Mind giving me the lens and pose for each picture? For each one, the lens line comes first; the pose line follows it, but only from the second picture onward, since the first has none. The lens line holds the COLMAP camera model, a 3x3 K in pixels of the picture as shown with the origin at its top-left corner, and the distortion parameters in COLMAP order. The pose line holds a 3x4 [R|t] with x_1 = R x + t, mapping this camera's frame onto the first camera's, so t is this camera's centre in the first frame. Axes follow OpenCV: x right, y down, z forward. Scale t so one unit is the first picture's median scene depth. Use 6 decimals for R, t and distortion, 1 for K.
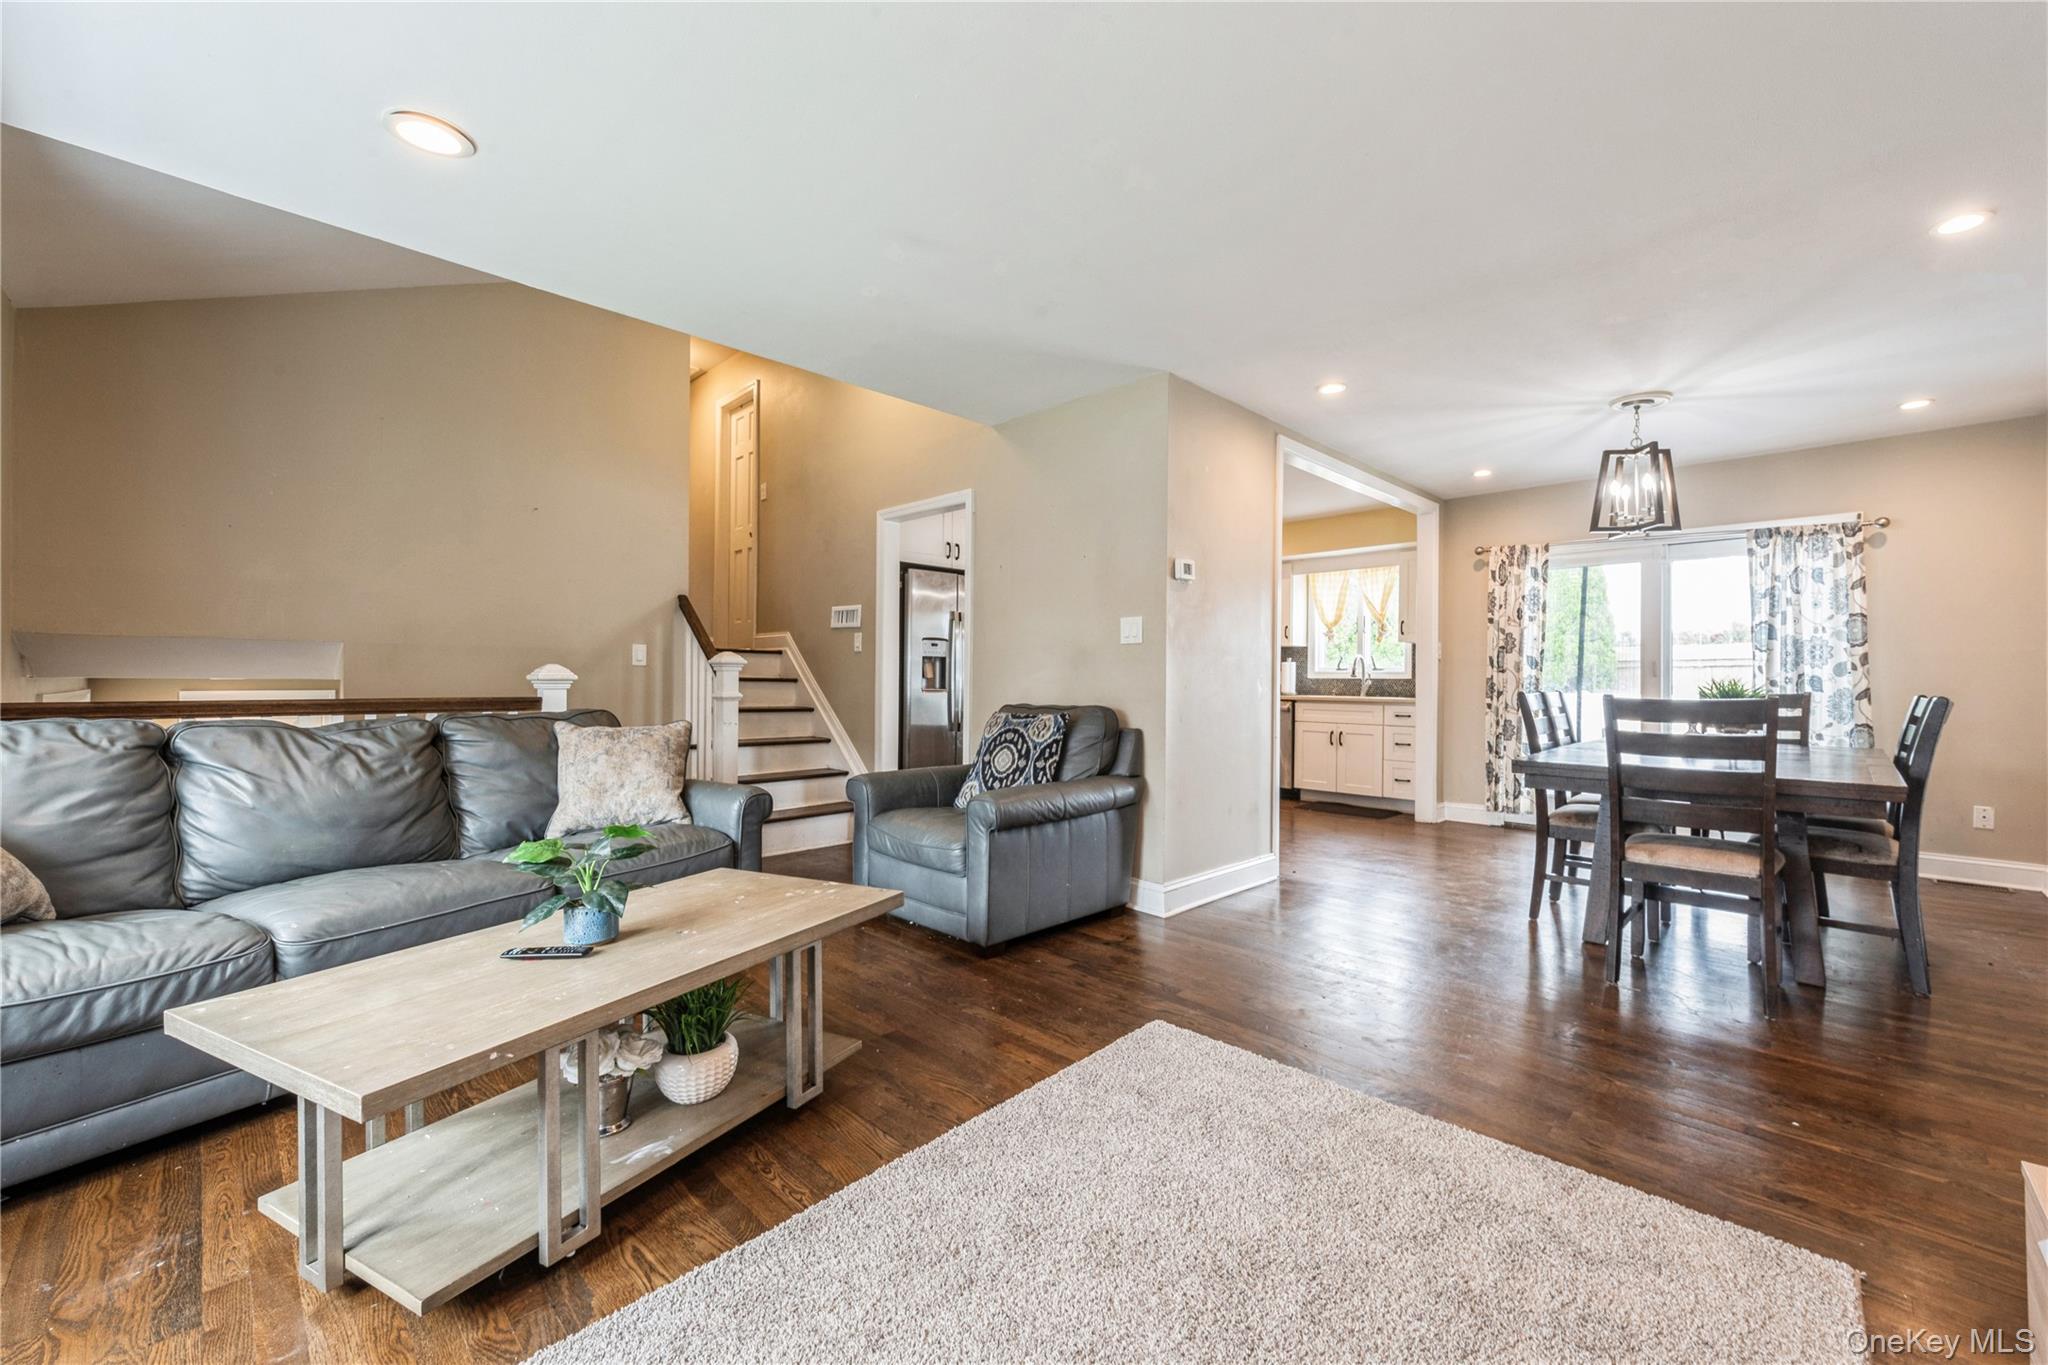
lens RADIAL K [[815.5, 0, 1020.3], [0, 815.5, 691.0], [0, 0, 1]] dist [-0.002386, -0.000837]
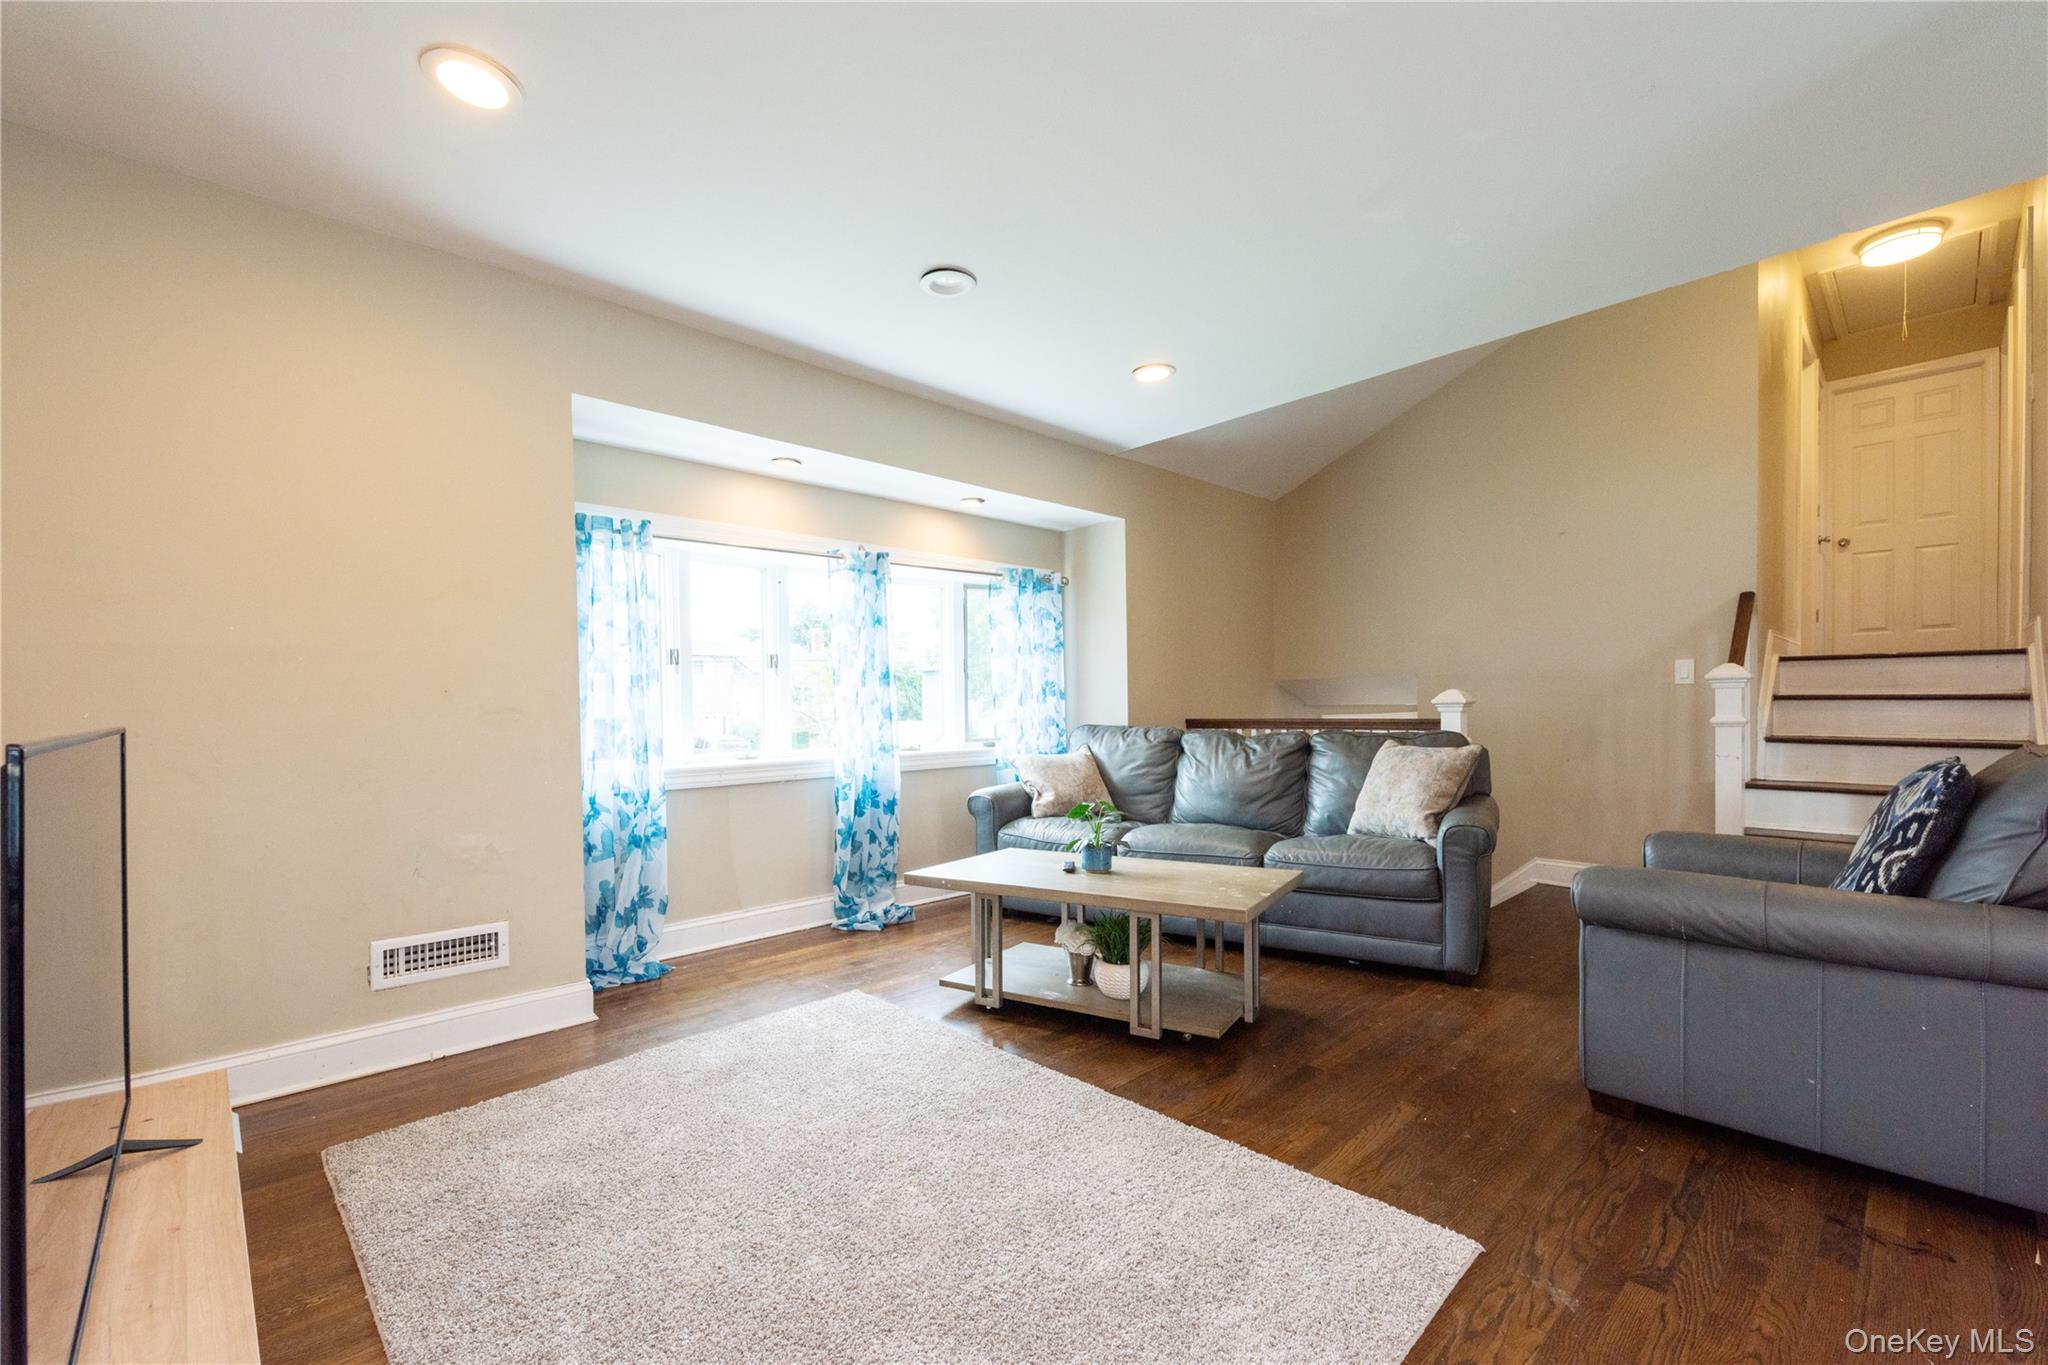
lens RADIAL K [[815.5, 0, 1019.6], [0, 815.5, 712.1], [0, 0, 1]] dist [-0.002386, -0.000837]
pose [[-0.030306, 0.002756, -0.999537, 0.736096], [-0.001630, 0.999995, 0.002807, -0.005048], [0.999539, 0.001714, -0.030301, 0.610244]]
